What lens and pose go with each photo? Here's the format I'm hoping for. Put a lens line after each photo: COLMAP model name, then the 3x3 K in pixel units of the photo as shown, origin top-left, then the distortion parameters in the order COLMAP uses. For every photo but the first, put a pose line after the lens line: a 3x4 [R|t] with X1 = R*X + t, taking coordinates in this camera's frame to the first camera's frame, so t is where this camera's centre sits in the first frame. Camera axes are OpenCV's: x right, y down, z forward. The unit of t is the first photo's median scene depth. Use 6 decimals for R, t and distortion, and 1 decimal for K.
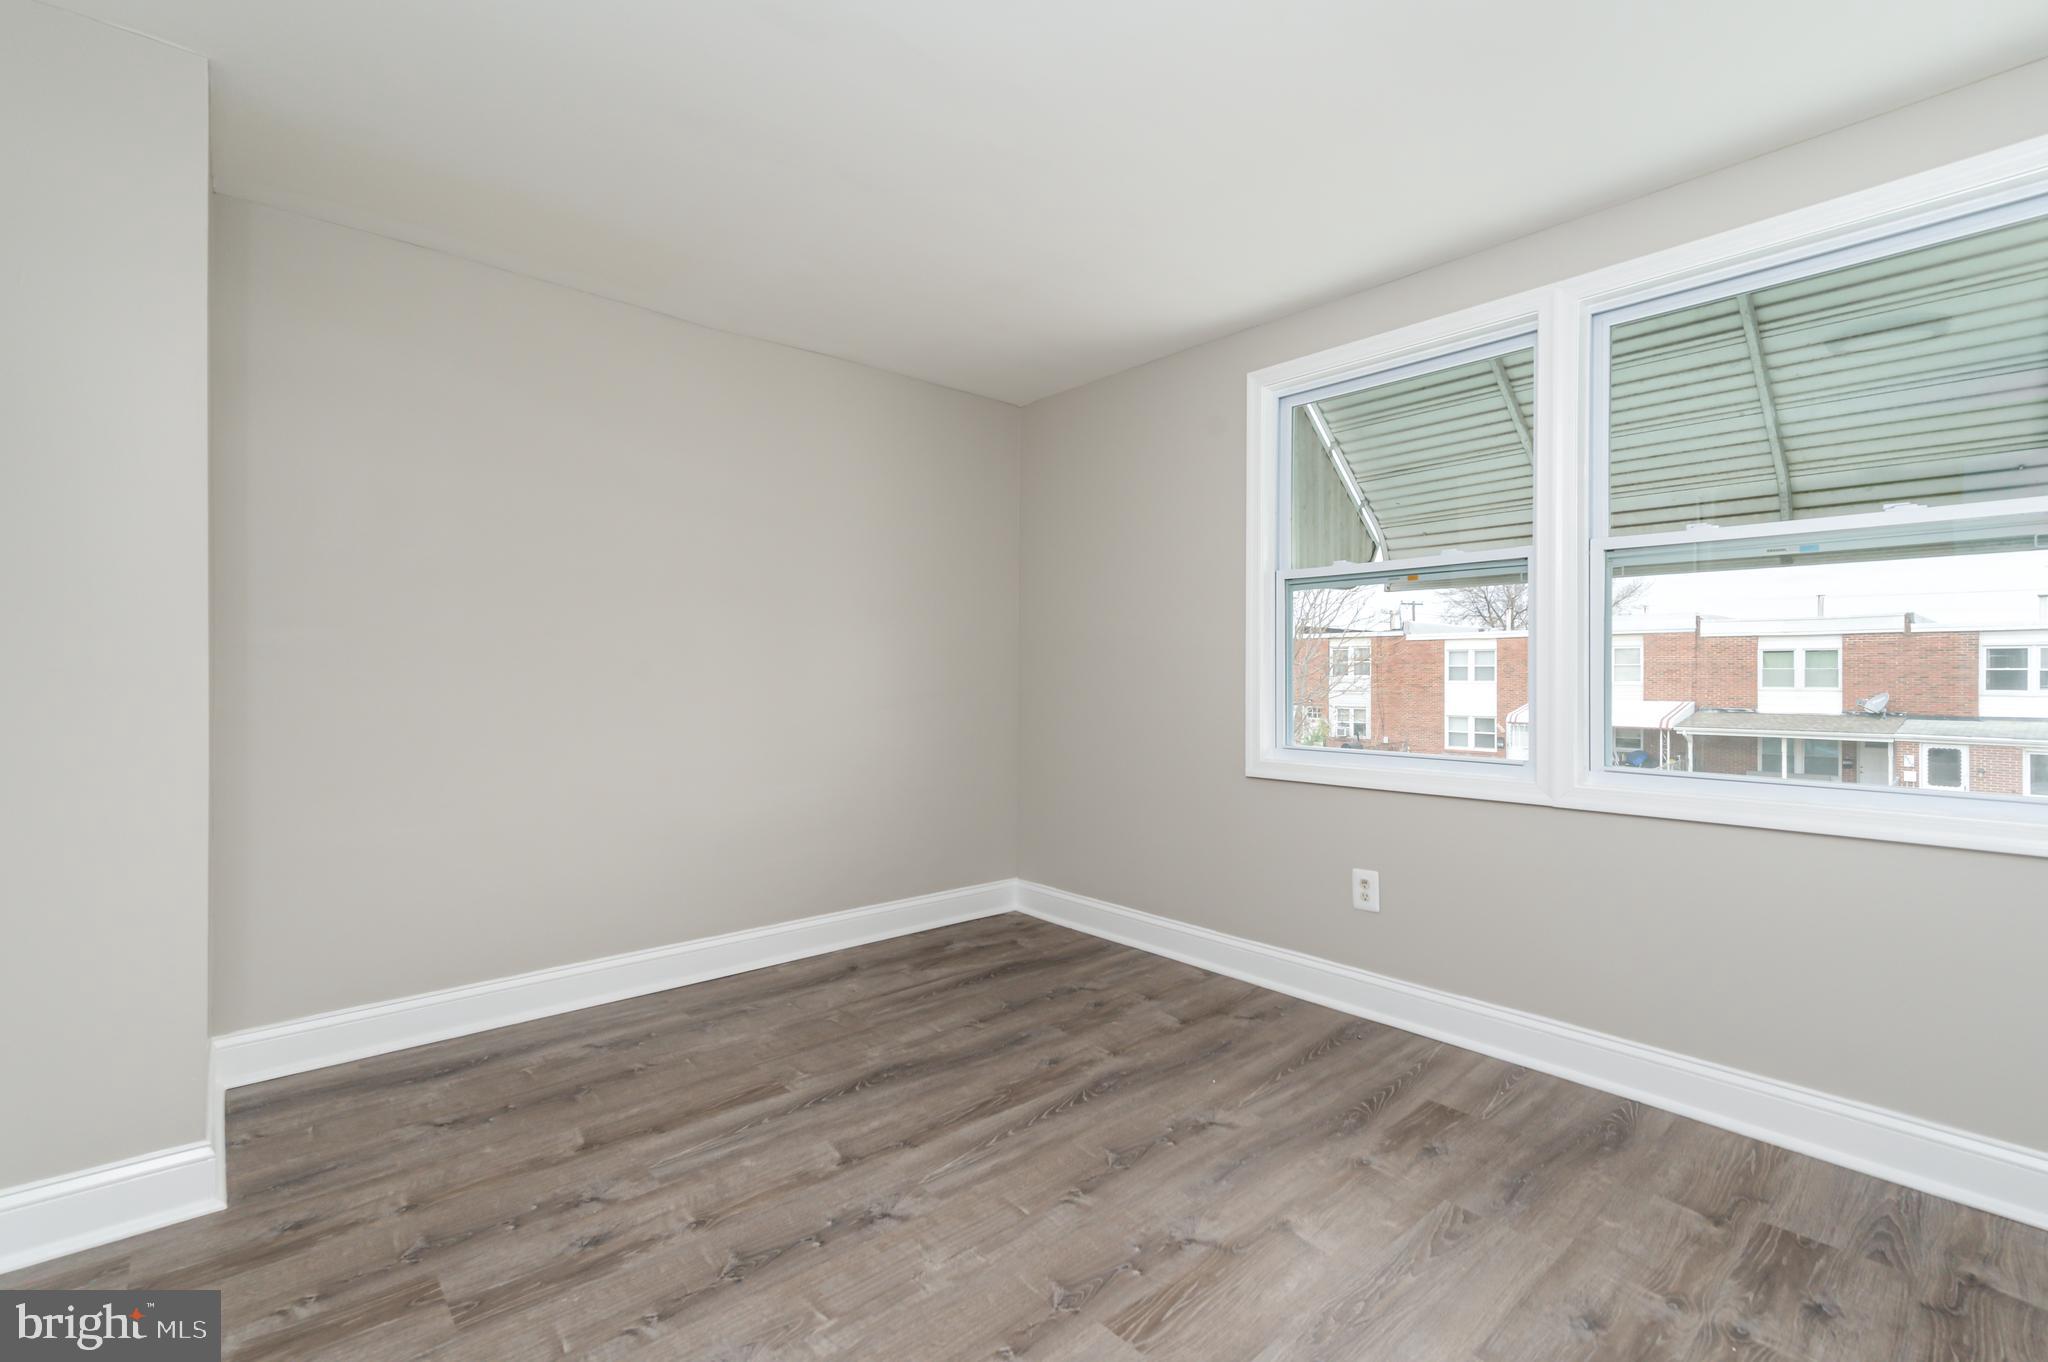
lens RADIAL K [[916.0, 0, 1024.0], [0, 916.0, 681.0], [0, 0, 1]] dist [0.017378, 0.000399]
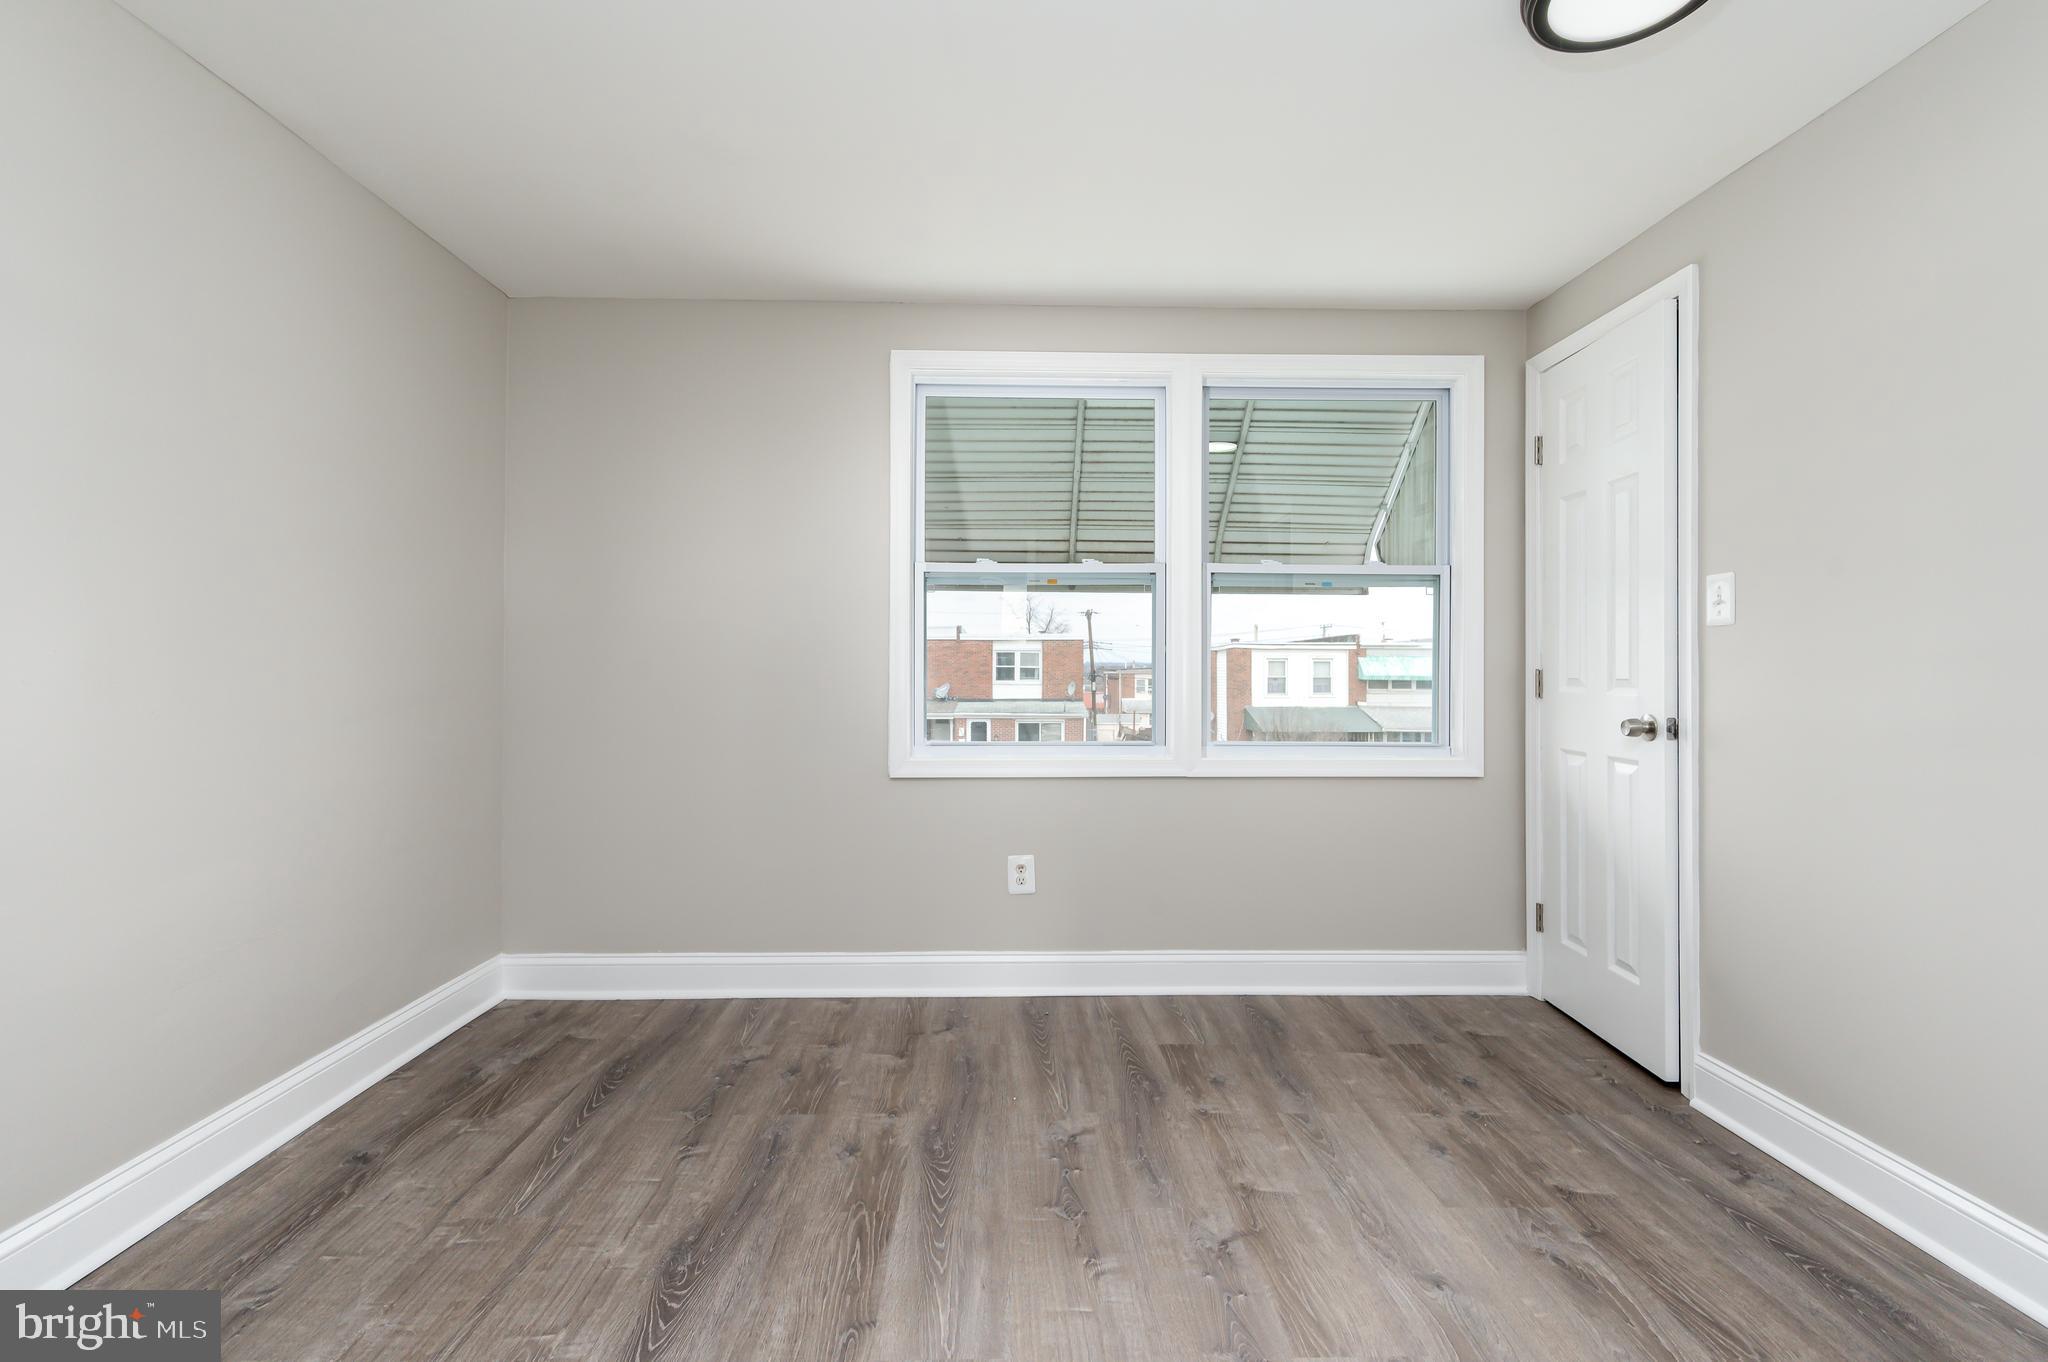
lens RADIAL K [[921.6, 0, 1028.0], [0, 921.6, 677.0], [0, 0, 1]] dist [0.017675, -0.000389]
pose [[0.640161, -0.005263, 0.768222, -0.539532], [0.004633, 0.999985, 0.002990, -0.002300], [-0.768226, 0.001645, 0.640176, 0.396126]]
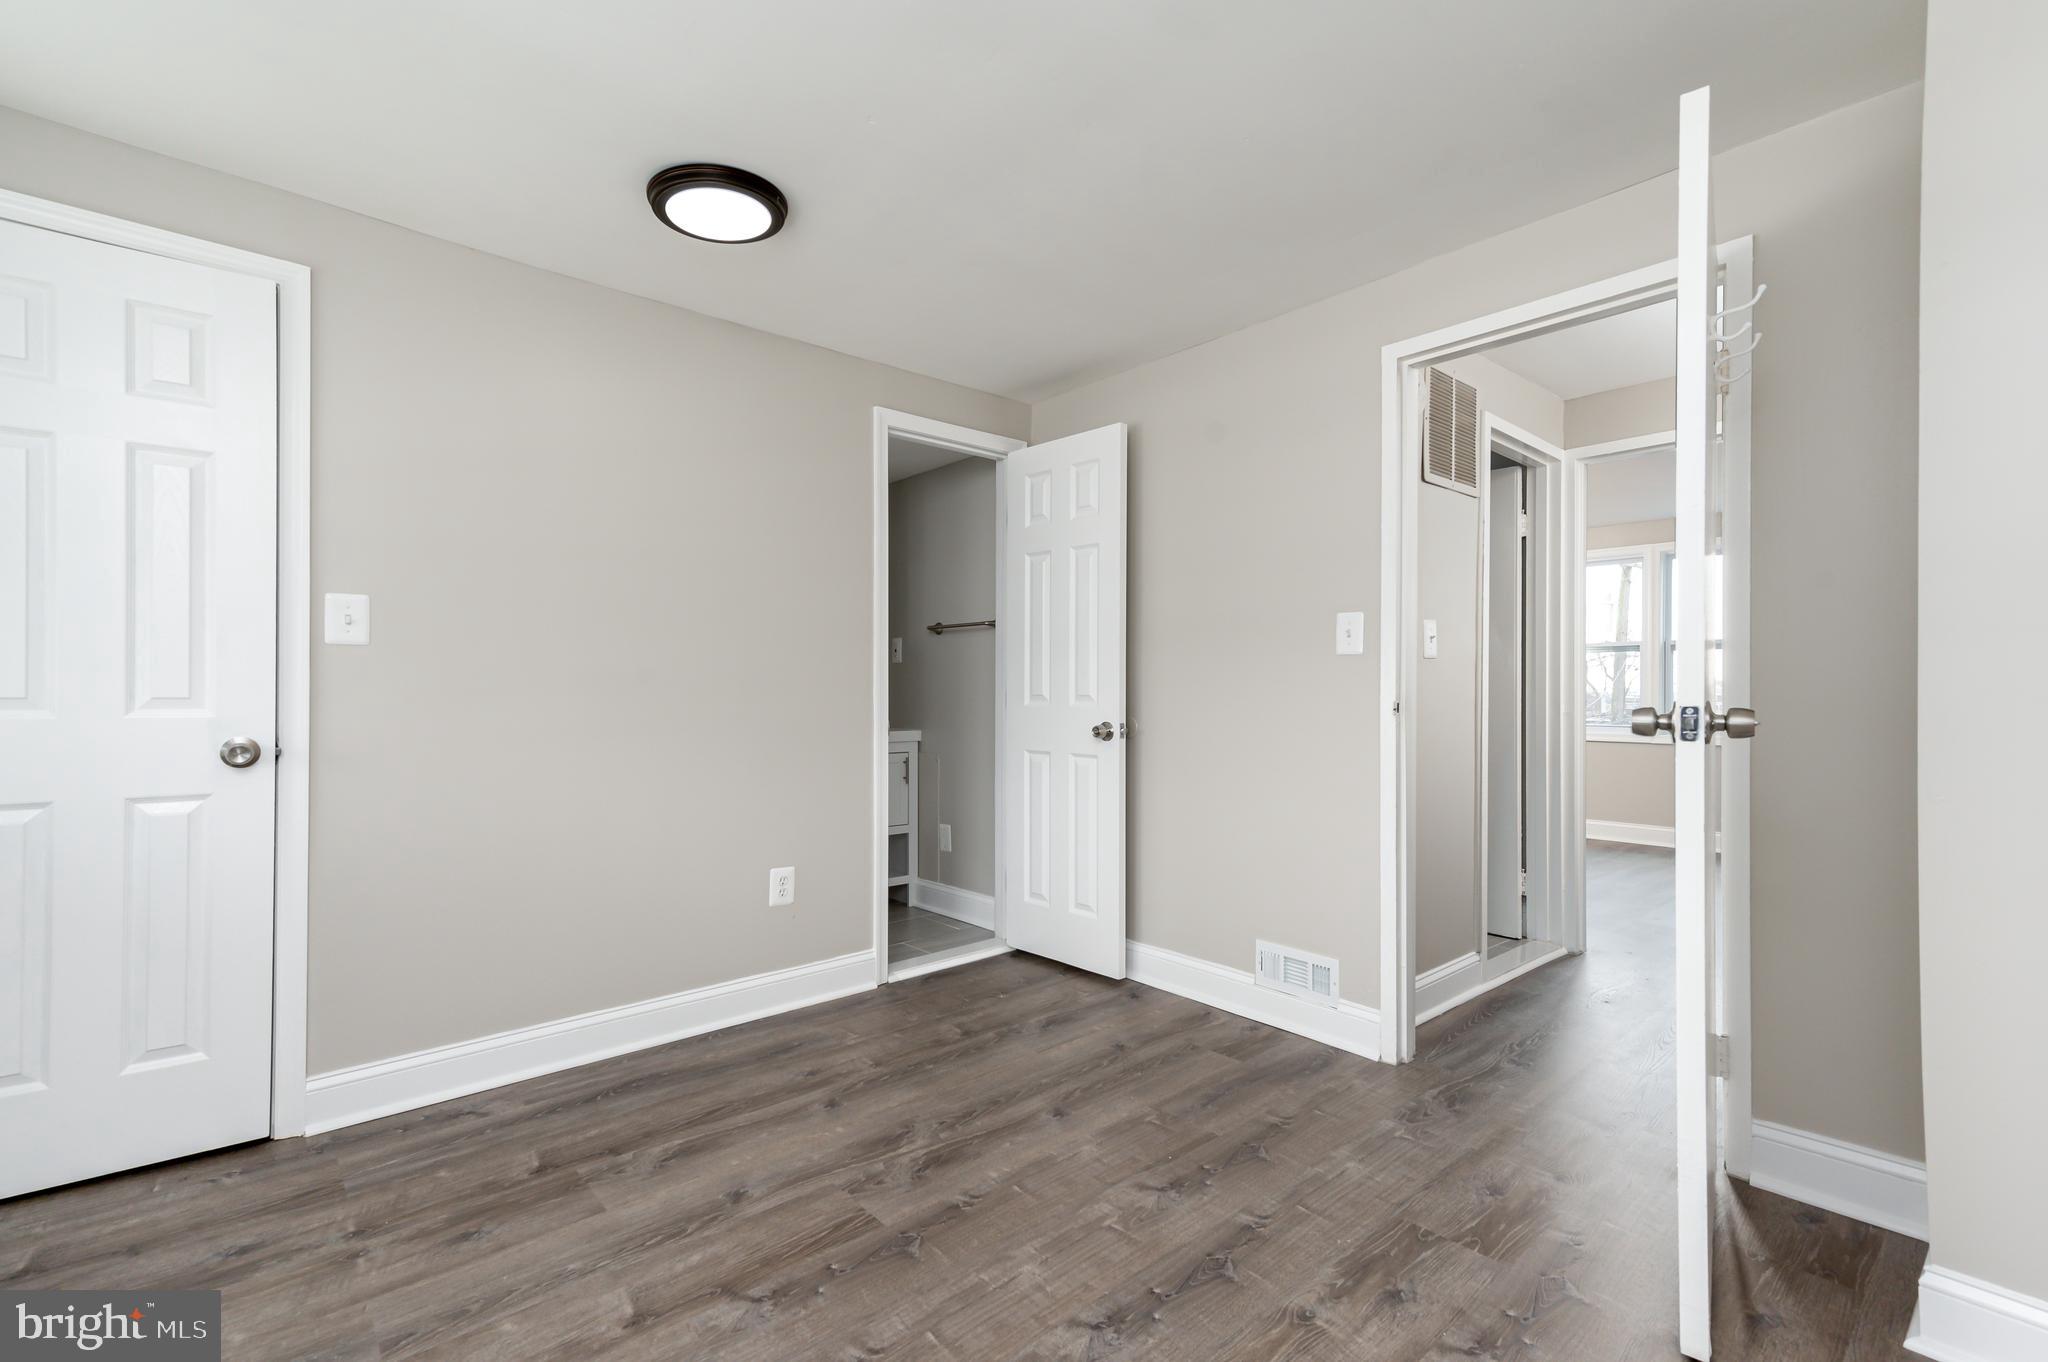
lens RADIAL K [[921.6, 0, 1028.0], [0, 921.6, 677.0], [0, 0, 1]] dist [0.017675, -0.000389]
pose [[-0.999984, -0.004005, 0.003894, -0.069561], [-0.004024, 0.999980, -0.004971, -0.012660], [-0.003874, -0.004987, -0.999980, 1.464461]]
